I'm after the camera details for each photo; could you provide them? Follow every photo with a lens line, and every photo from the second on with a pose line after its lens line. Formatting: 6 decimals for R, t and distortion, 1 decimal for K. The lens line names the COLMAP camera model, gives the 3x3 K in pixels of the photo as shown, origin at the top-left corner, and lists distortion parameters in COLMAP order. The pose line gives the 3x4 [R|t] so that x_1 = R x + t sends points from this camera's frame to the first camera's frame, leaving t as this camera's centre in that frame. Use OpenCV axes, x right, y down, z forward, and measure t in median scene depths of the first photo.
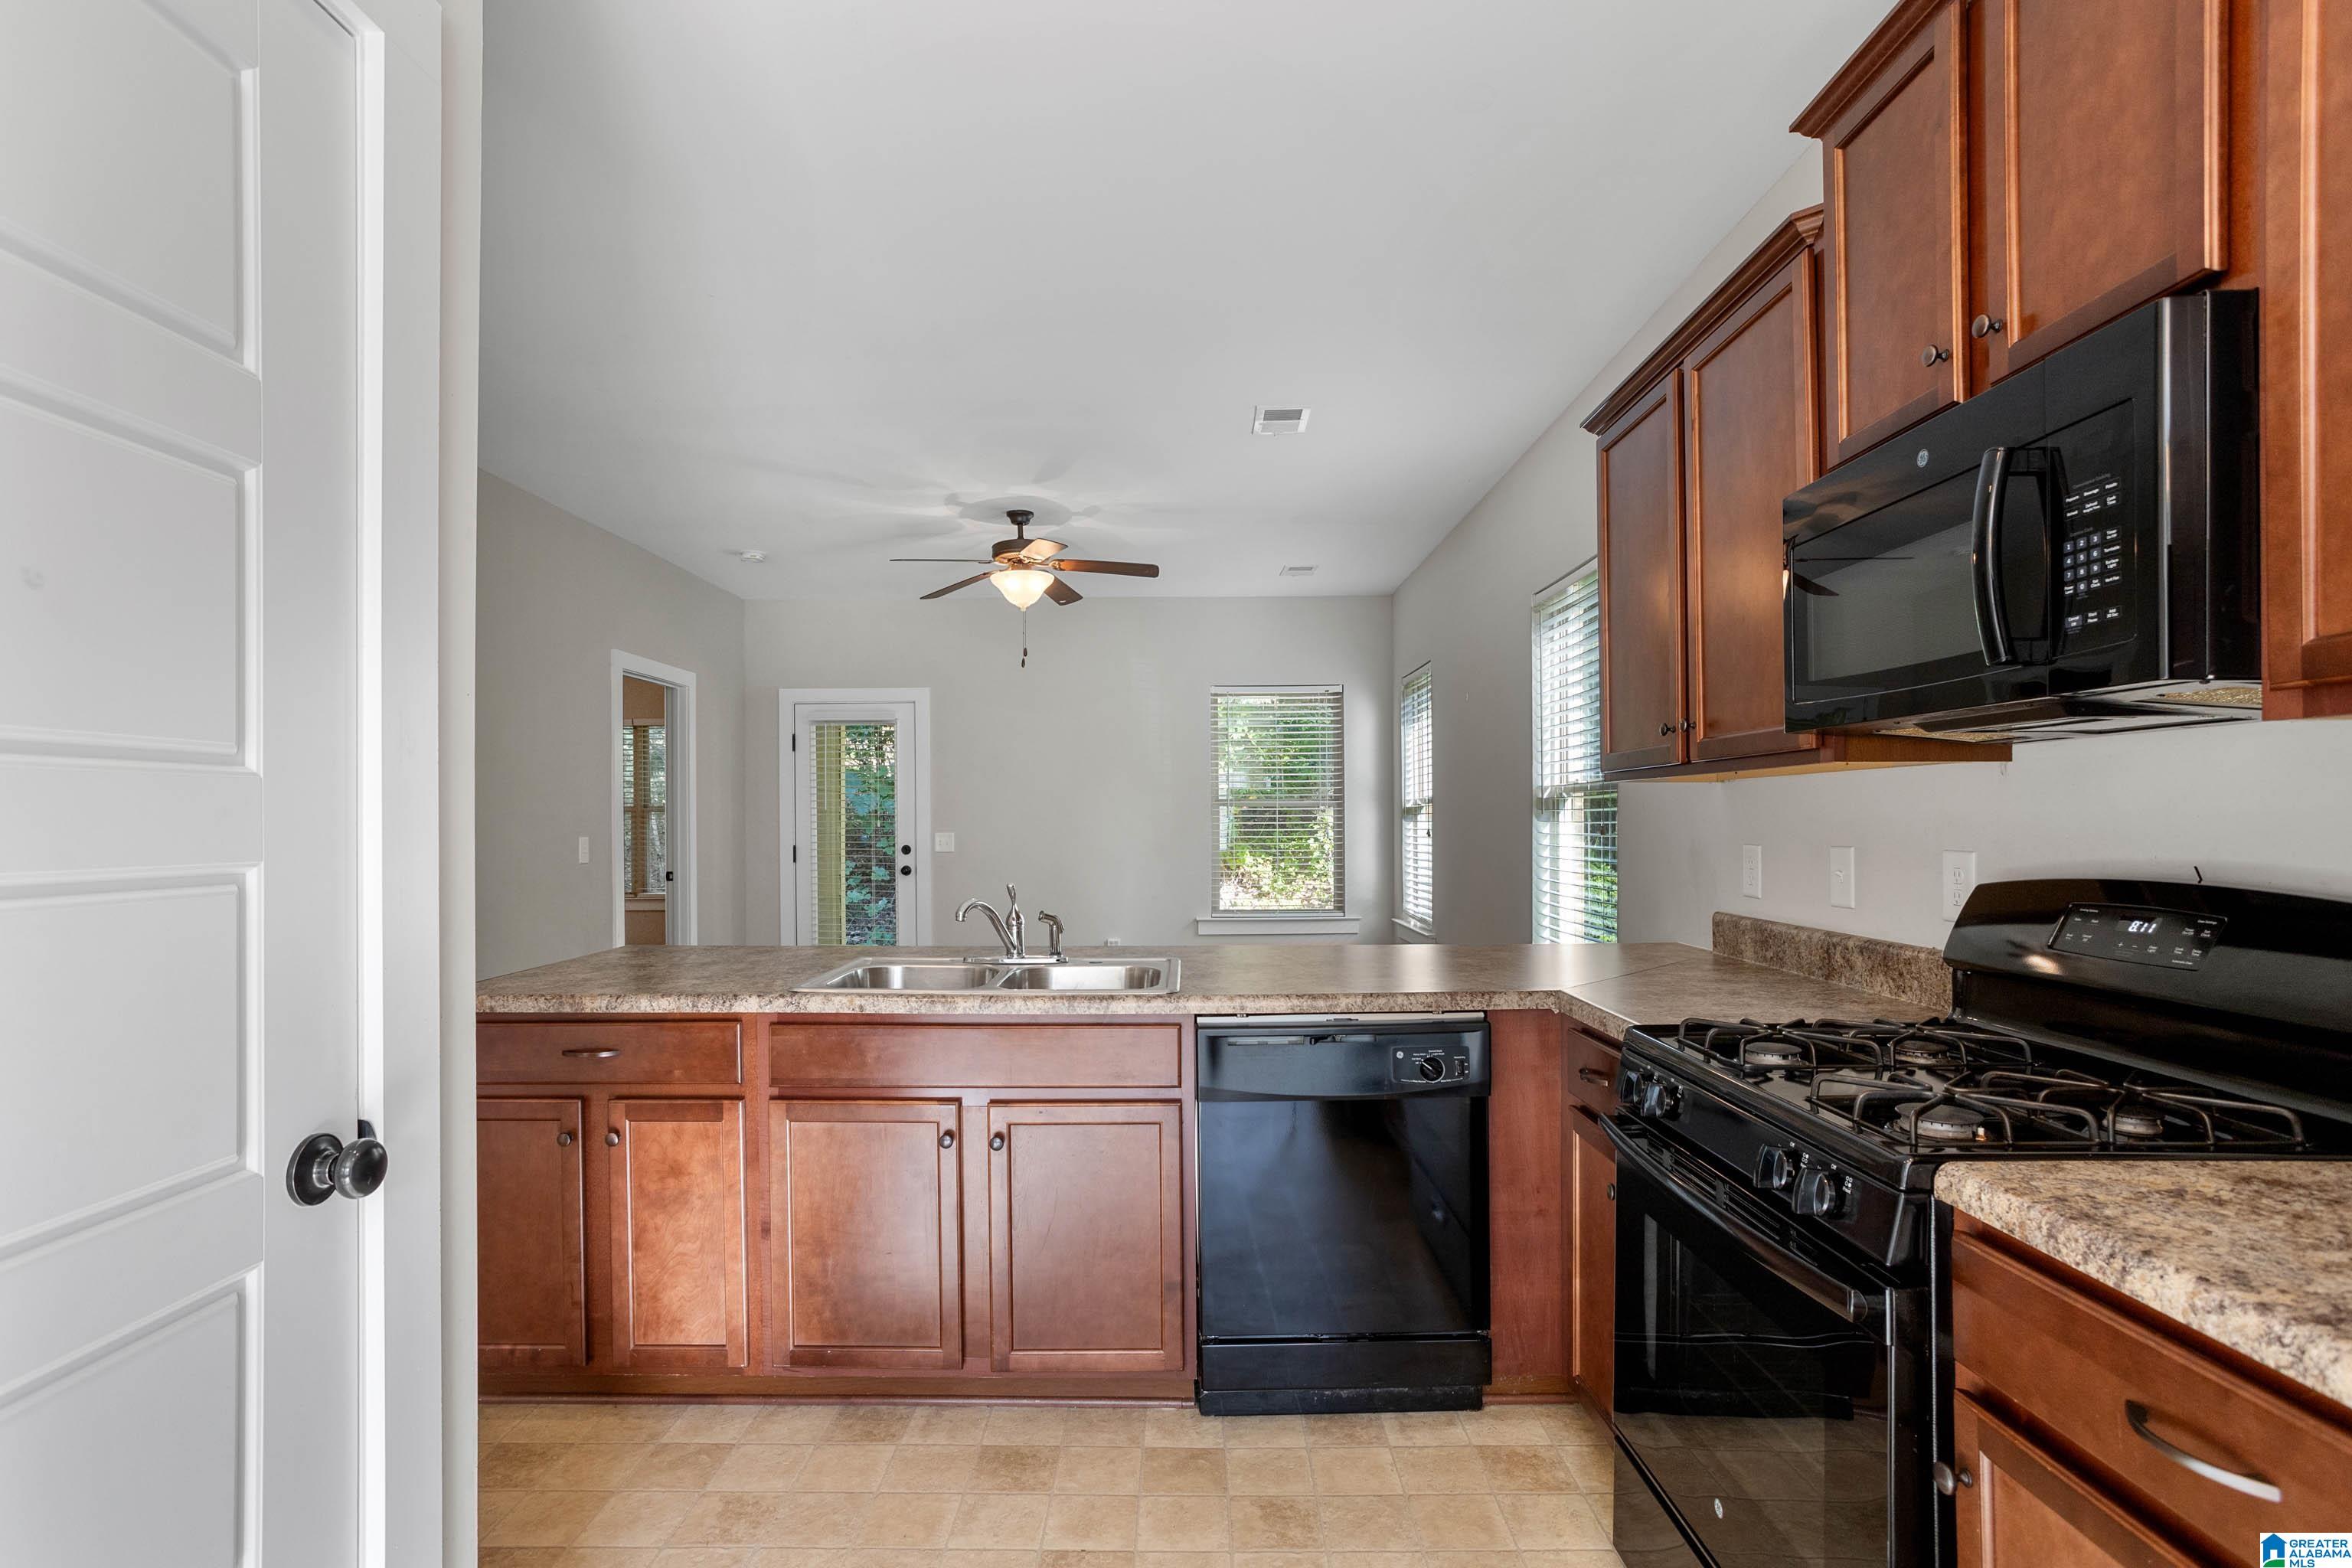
lens RADIAL K [[1157.9, 0, 1166.8], [0, 1157.9, 809.8], [0, 0, 1]] dist [-0.016090, 0.003733]
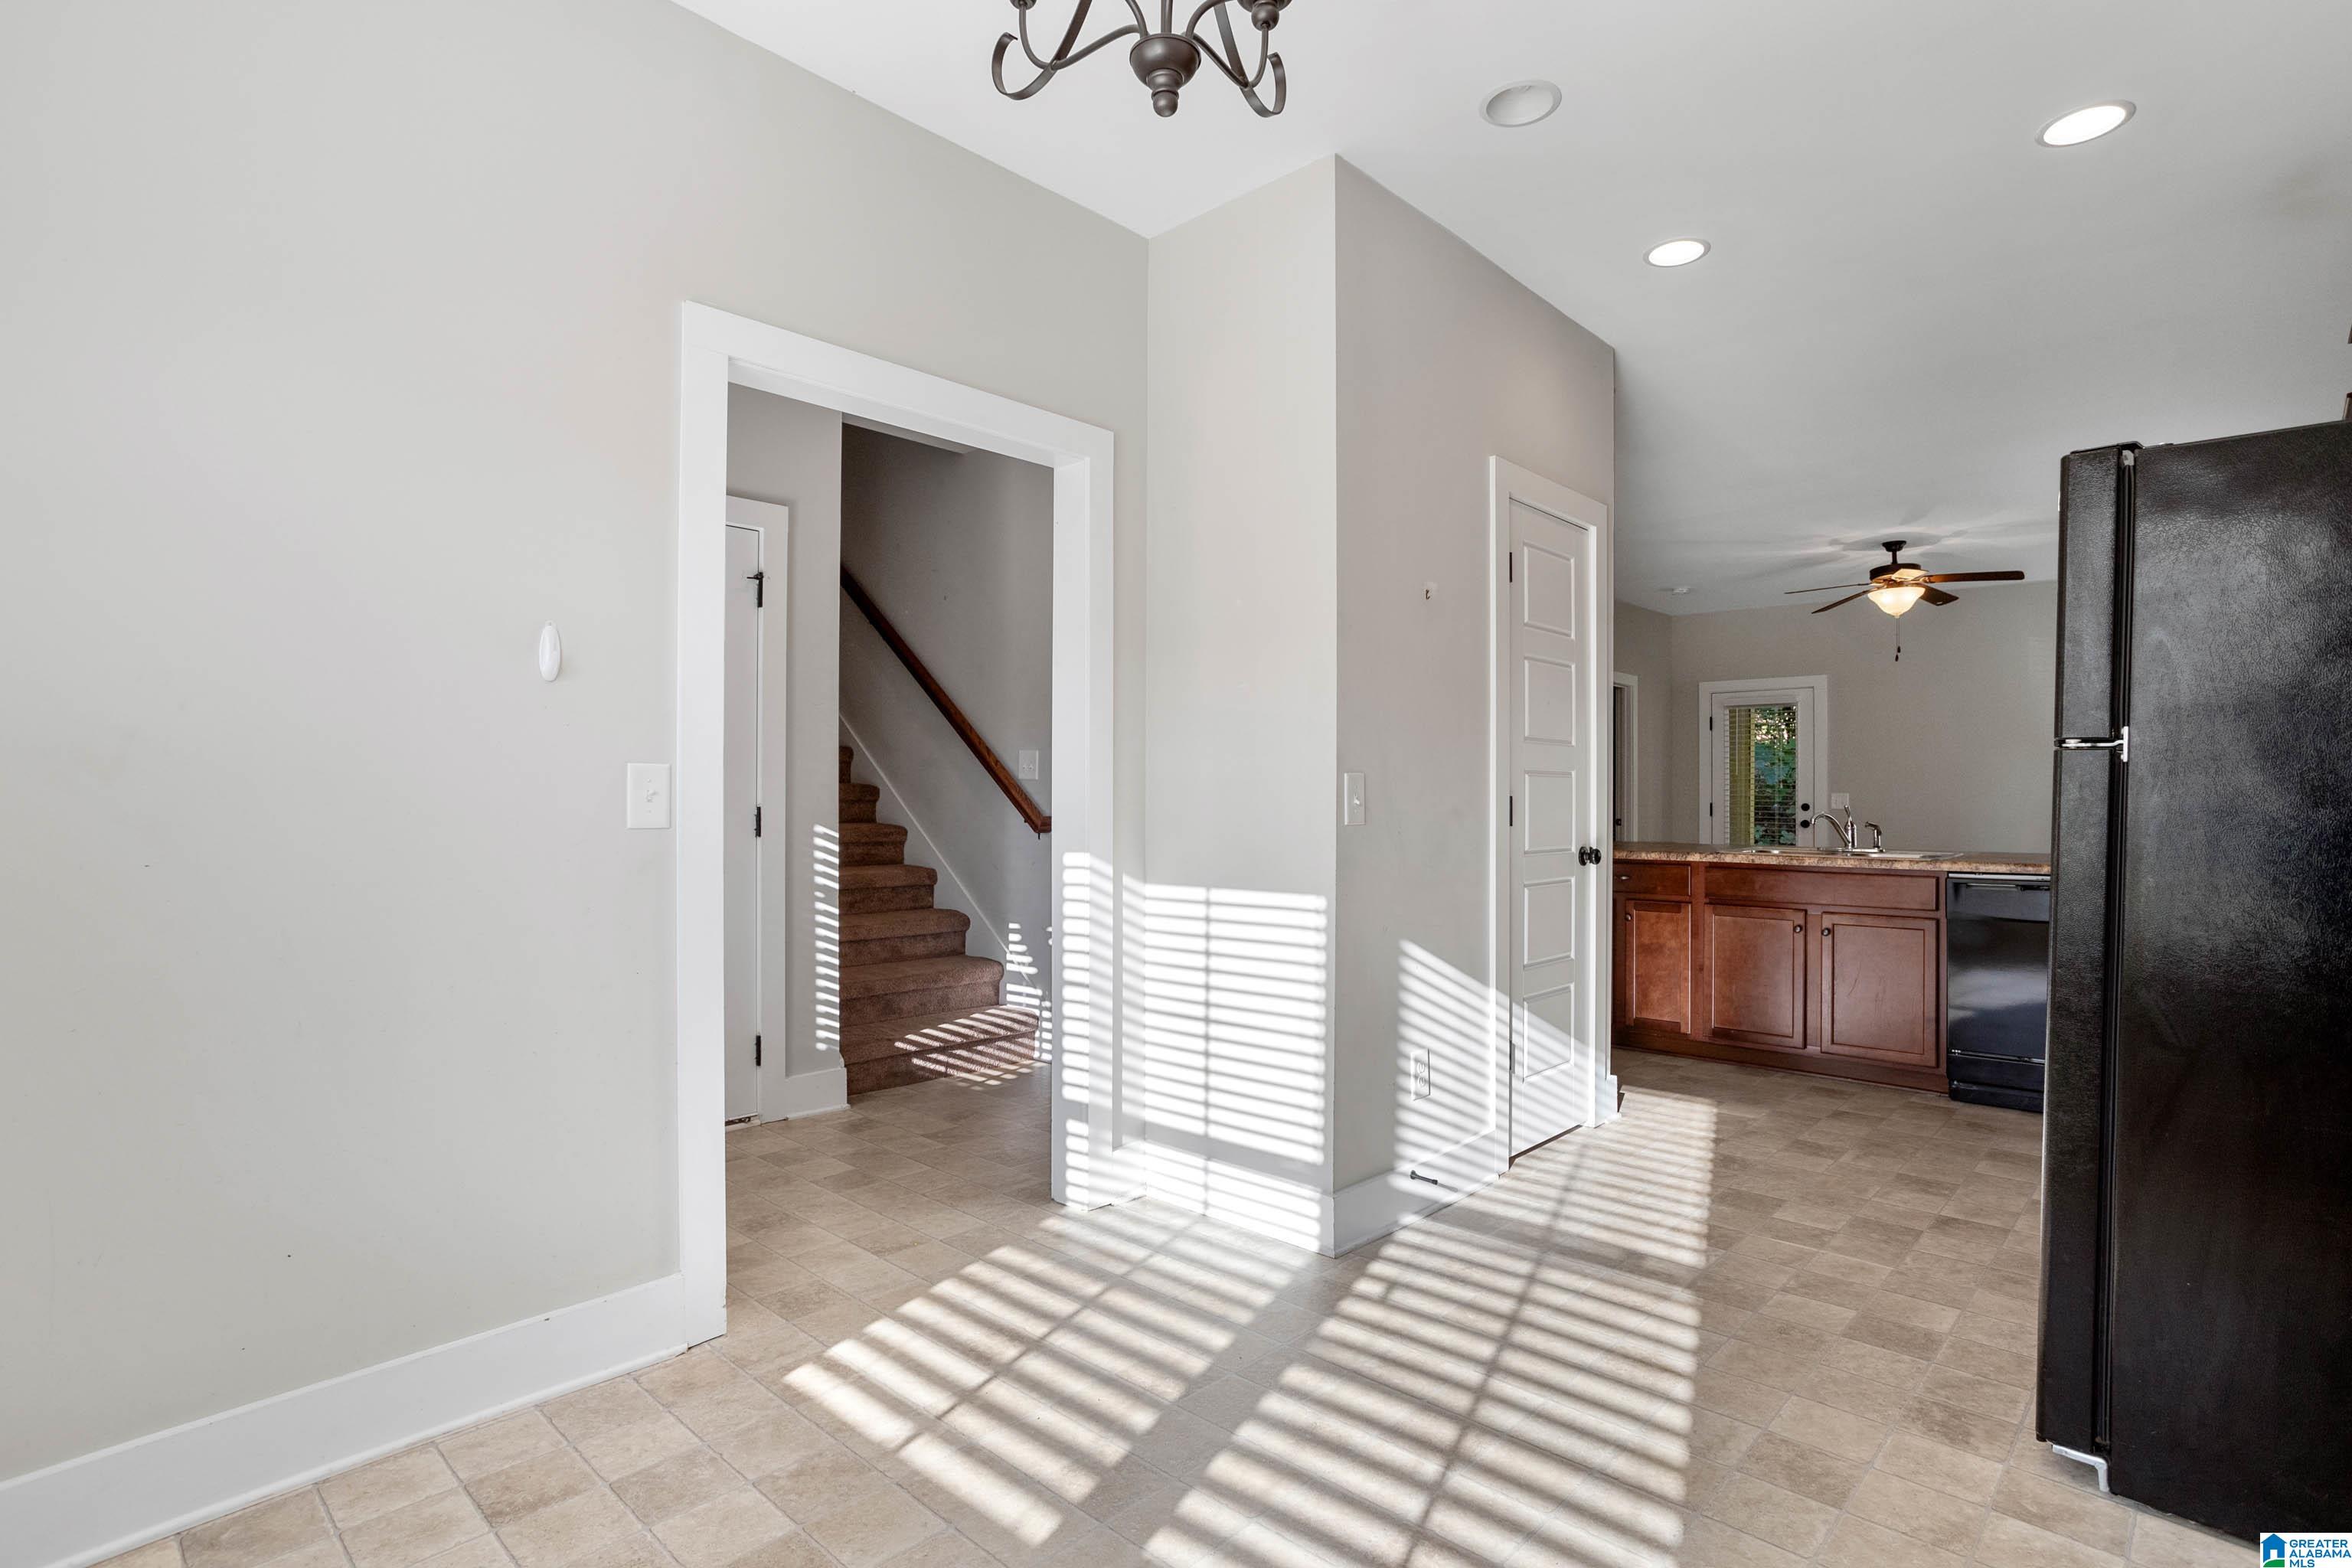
lens RADIAL K [[1157.9, 0, 1190.0], [0, 1157.9, 797.8], [0, 0, 1]] dist [-0.016090, 0.003733]
pose [[0.744718, 0.008046, -0.667331, 0.143344], [-0.002312, 0.999952, 0.009476, 0.018956], [0.667375, -0.005515, 0.744701, -0.476228]]
